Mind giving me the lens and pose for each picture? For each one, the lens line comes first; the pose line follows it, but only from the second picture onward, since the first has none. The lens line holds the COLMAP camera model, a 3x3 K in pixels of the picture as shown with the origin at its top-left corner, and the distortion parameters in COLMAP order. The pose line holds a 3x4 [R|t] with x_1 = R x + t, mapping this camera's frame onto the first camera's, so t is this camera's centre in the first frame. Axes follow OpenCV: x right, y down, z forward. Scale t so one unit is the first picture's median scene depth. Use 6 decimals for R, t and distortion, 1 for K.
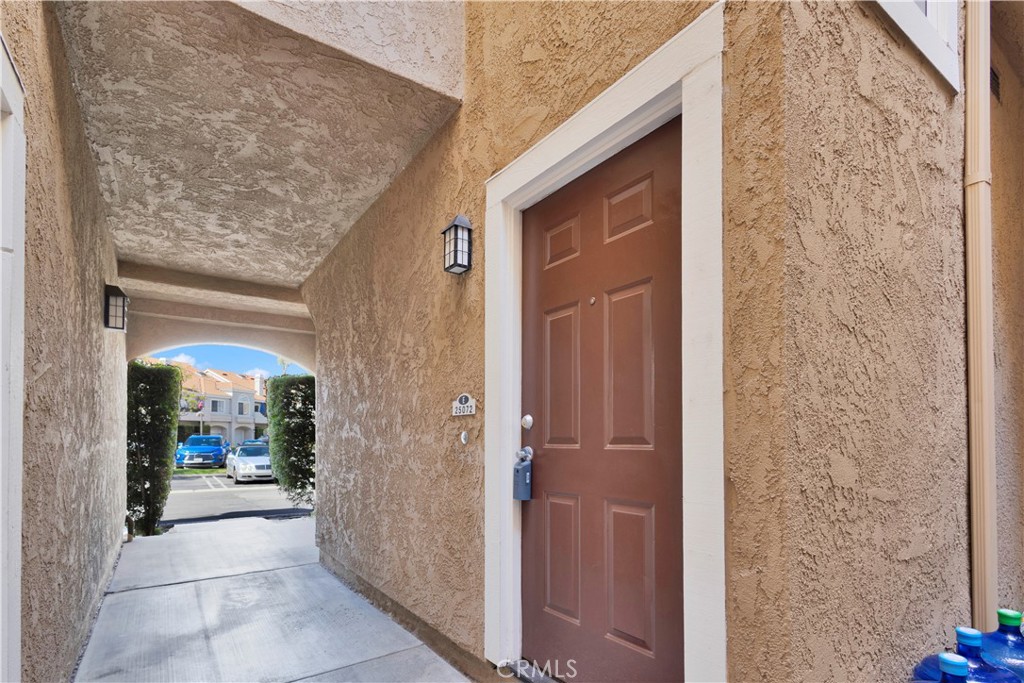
lens RADIAL K [[482.4, 0, 512.0], [0, 482.4, 341.5], [0, 0, 1]] dist [0.000382, -0.000754]
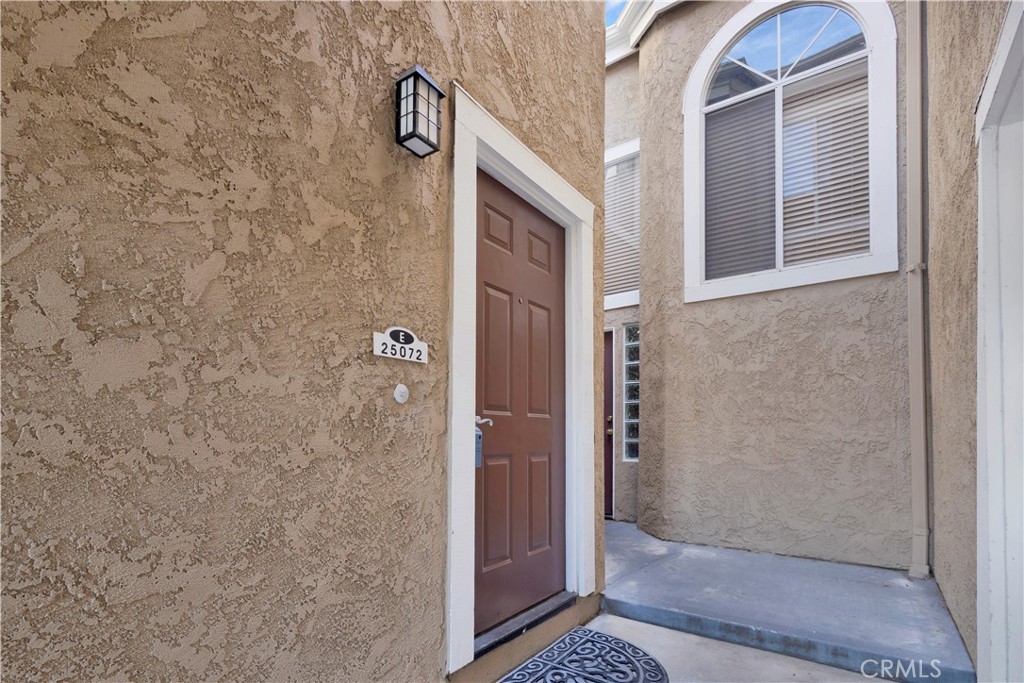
lens RADIAL K [[482.4, 0, 512.0], [0, 482.4, 341.5], [0, 0, 1]] dist [0.000382, -0.000754]
pose [[-0.328950, 0.181692, 0.926704, -0.778255], [-0.189154, 0.948753, -0.253159, 0.271568], [-0.925209, -0.258566, -0.277725, 1.067700]]
